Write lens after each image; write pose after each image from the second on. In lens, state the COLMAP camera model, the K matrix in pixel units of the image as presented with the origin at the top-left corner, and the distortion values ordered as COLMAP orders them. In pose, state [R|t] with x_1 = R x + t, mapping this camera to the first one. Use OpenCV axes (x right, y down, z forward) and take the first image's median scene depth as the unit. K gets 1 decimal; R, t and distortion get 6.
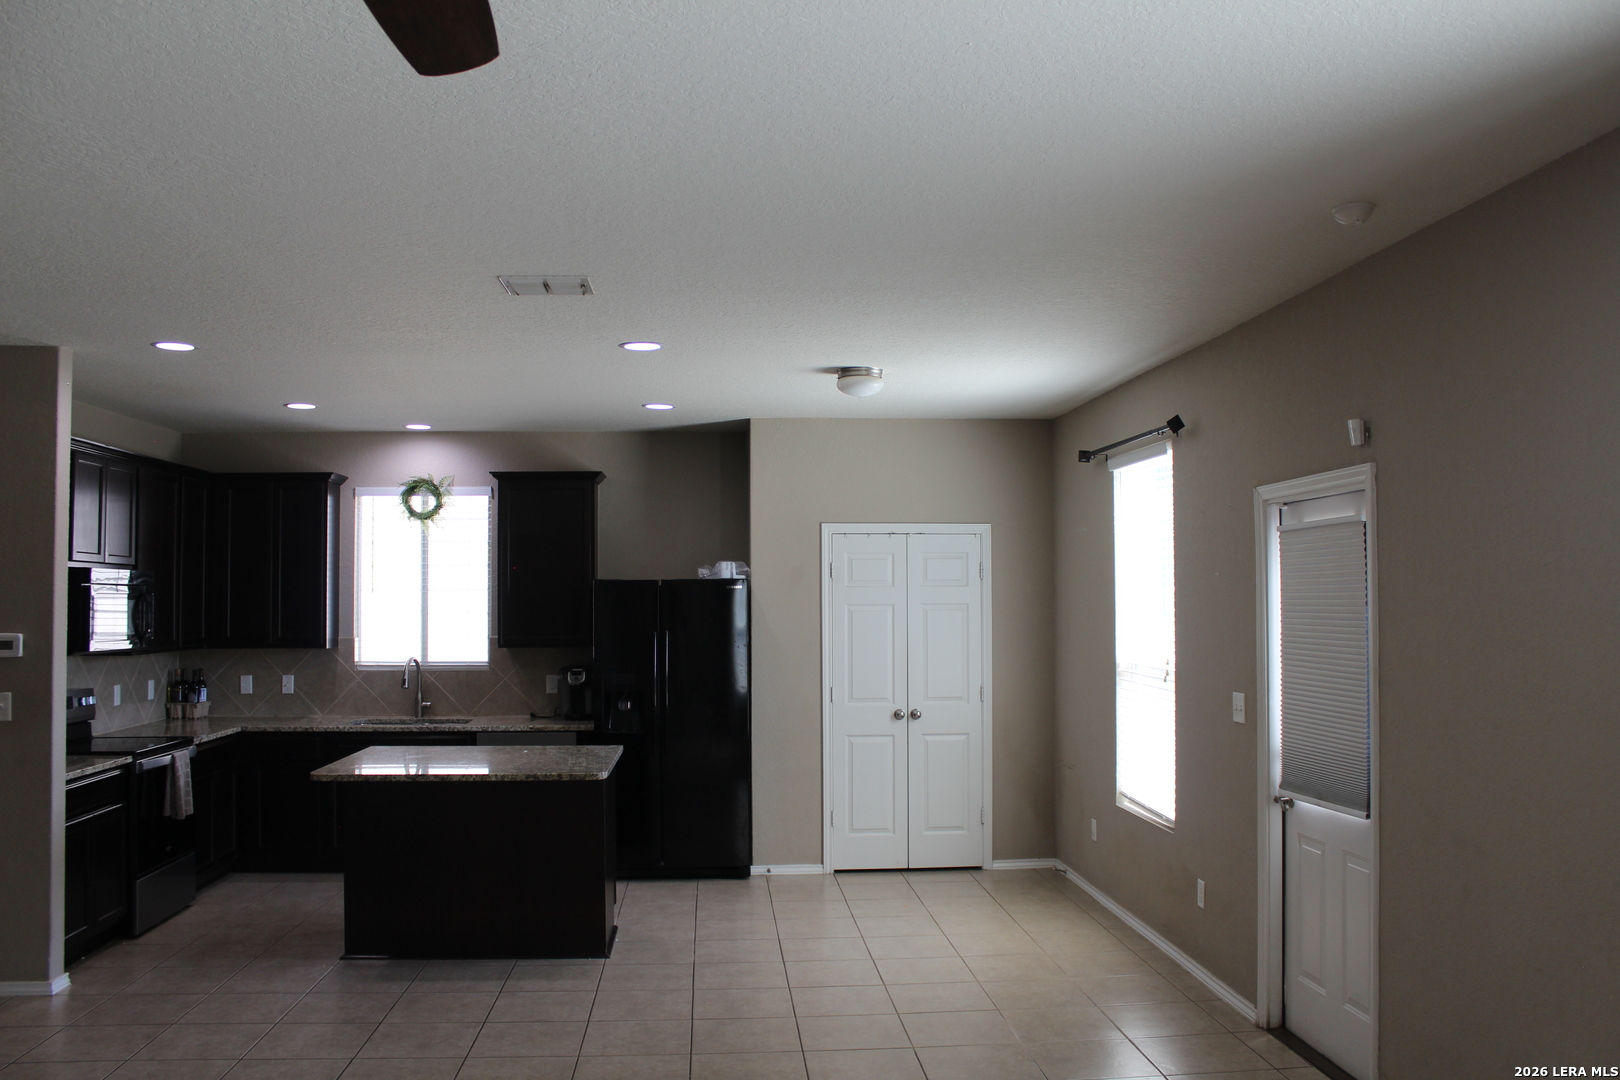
lens RADIAL K [[1346.9, 0, 810.0], [0, 1346.9, 540.0], [0, 0, 1]] dist [-0.177890, 0.164897]
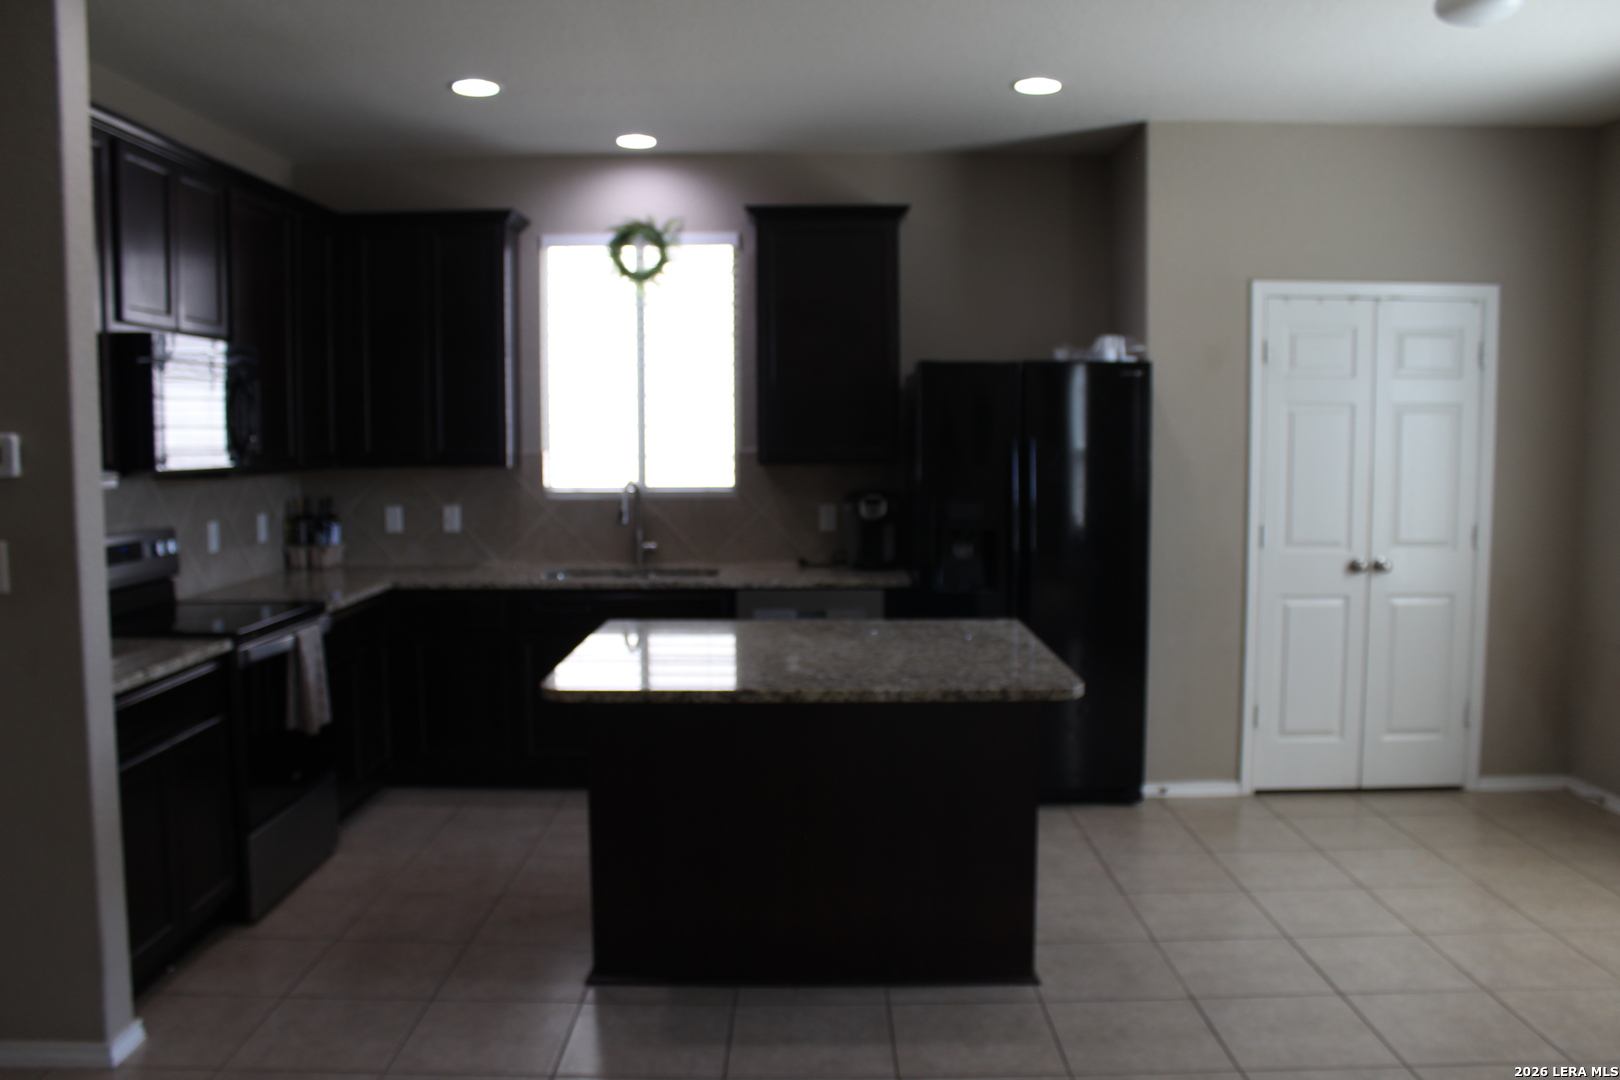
lens RADIAL K [[1330.4, 0, 810.0], [0, 1330.4, 540.0], [0, 0, 1]] dist [-0.186465, 0.154940]
pose [[0.997083, 0.008741, -0.075824, -0.160699], [0.001031, 0.991789, 0.127881, 0.033078], [0.076319, -0.127586, 0.988887, 0.333124]]
